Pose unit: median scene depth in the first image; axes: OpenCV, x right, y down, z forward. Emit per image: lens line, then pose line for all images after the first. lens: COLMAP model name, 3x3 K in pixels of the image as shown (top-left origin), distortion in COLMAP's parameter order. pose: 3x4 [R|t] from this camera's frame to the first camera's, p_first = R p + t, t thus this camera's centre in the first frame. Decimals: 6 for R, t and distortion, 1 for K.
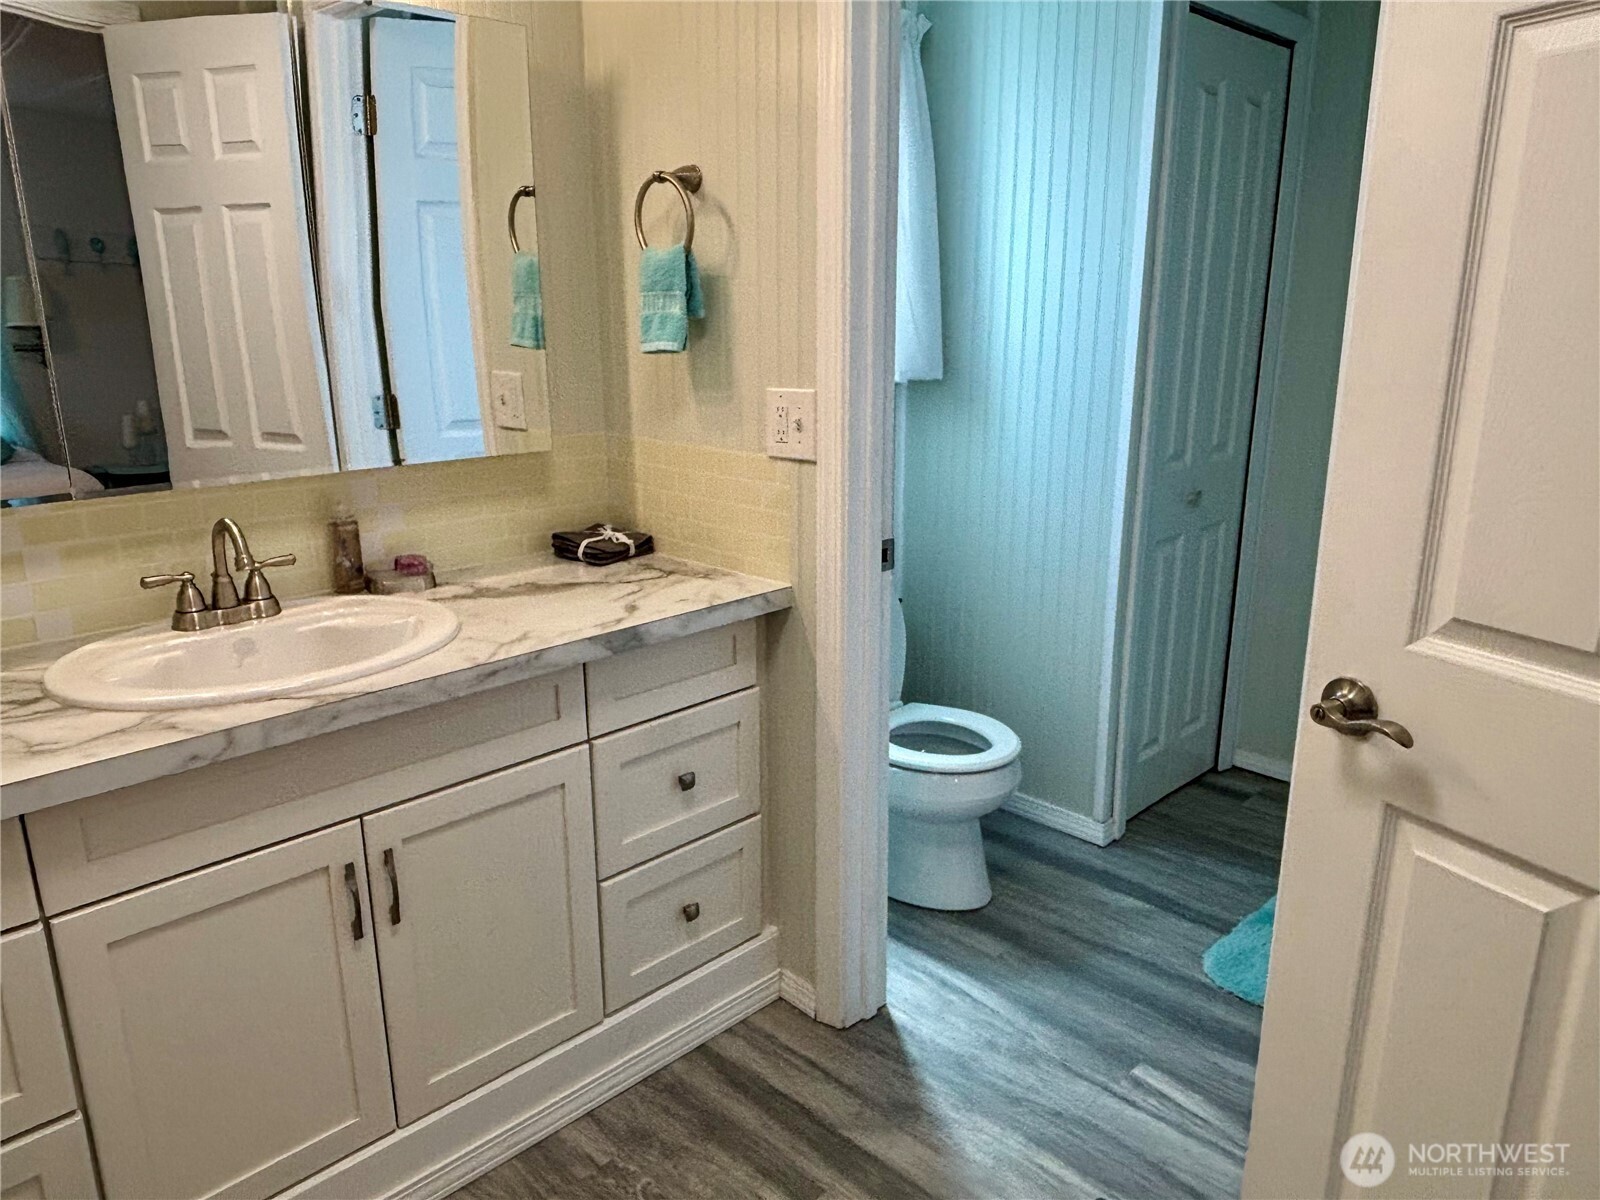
lens RADIAL K [[1083.1, 0, 806.2], [0, 1083.1, 603.5], [0, 0, 1]] dist [0.043404, -0.065191]
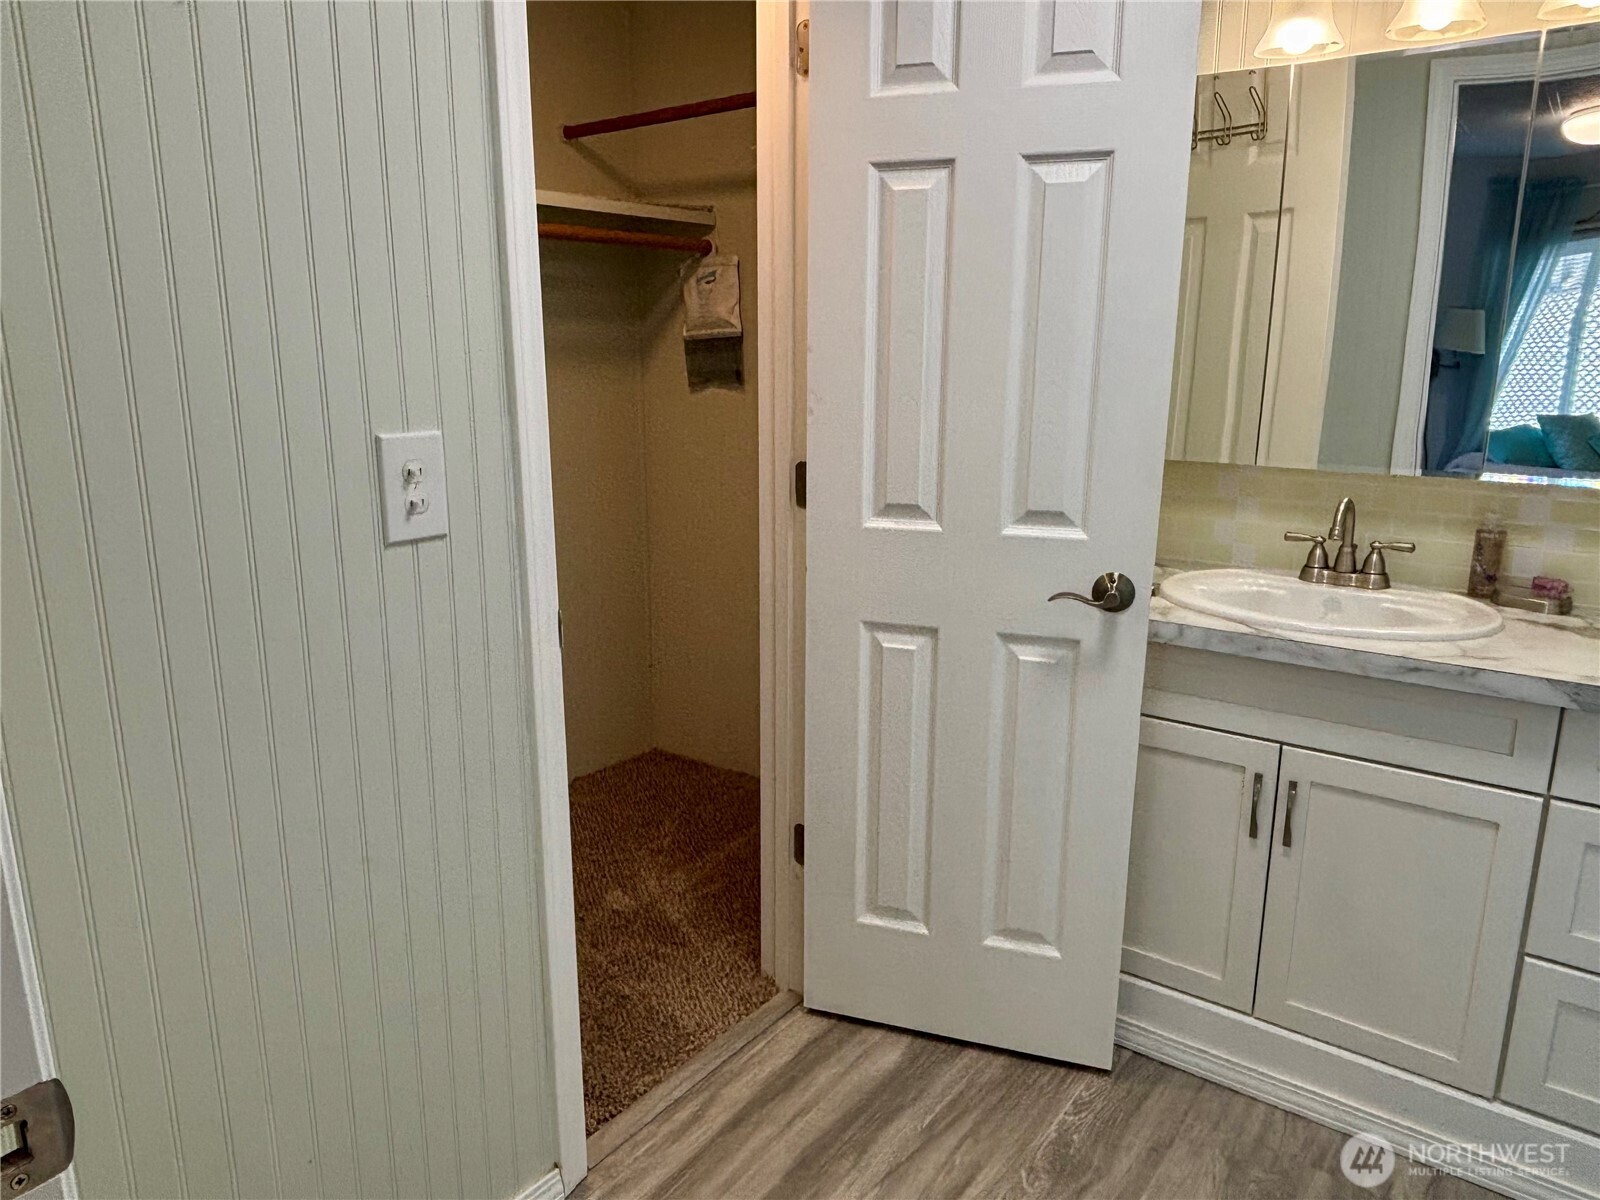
lens RADIAL K [[1083.1, 0, 804.9], [0, 1083.1, 595.6], [0, 0, 1]] dist [0.043404, -0.065191]
pose [[0.156421, 0.232273, -0.959990, 0.578472], [-0.264934, 0.946203, 0.185769, -0.040963], [0.951495, 0.225276, 0.209543, 0.185620]]
